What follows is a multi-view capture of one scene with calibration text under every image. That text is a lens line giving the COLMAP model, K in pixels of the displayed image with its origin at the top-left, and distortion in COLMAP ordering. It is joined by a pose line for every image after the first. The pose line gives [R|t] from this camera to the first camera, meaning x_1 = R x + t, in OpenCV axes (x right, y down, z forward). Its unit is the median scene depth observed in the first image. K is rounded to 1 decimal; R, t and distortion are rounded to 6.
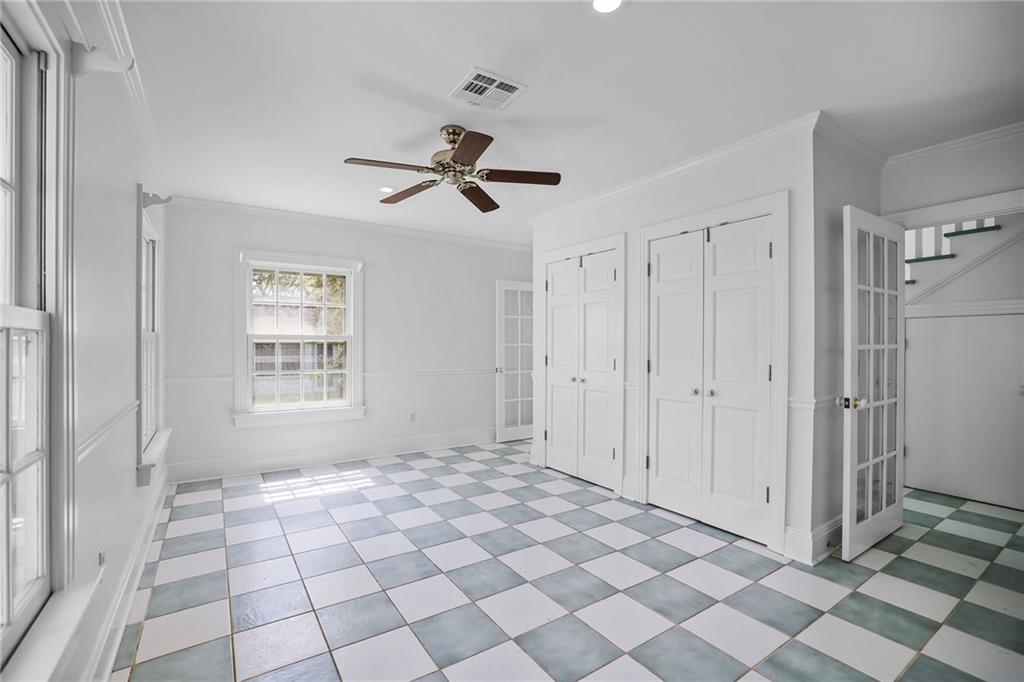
lens RADIAL K [[424.7, 0, 482.6], [0, 424.7, 345.0], [0, 0, 1]] dist [0.001570, 0.000087]
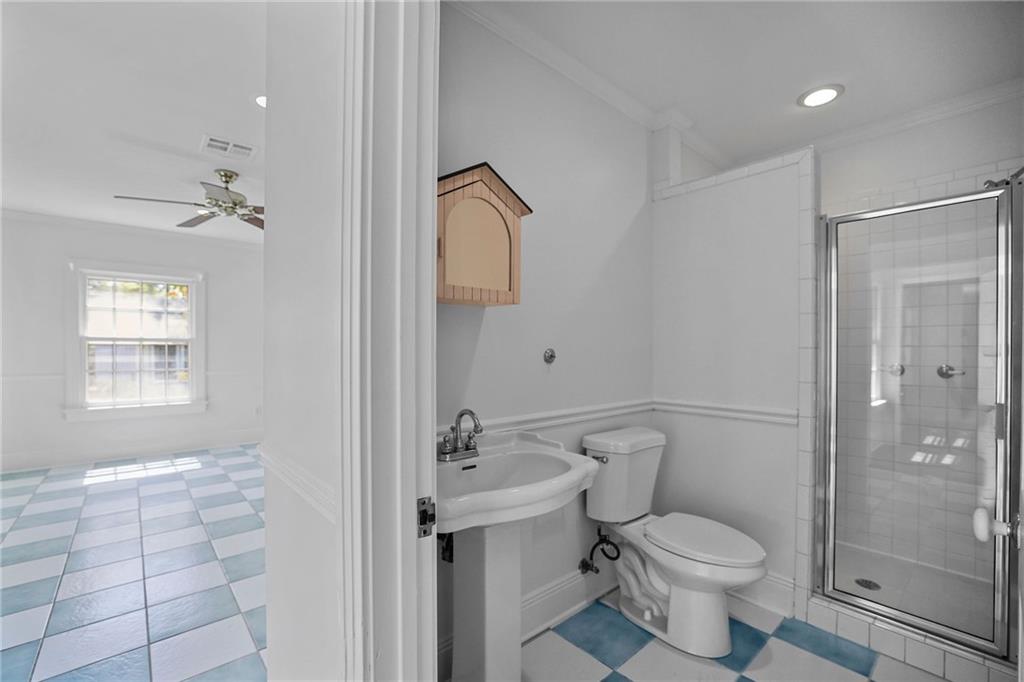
lens RADIAL K [[424.7, 0, 518.9], [0, 424.7, 356.5], [0, 0, 1]] dist [0.001570, 0.000087]
pose [[0.990870, 0.000794, 0.134821, 0.438235], [-0.003181, 0.999842, 0.017490, 0.002853], [-0.134786, -0.017759, 0.990716, -0.251872]]
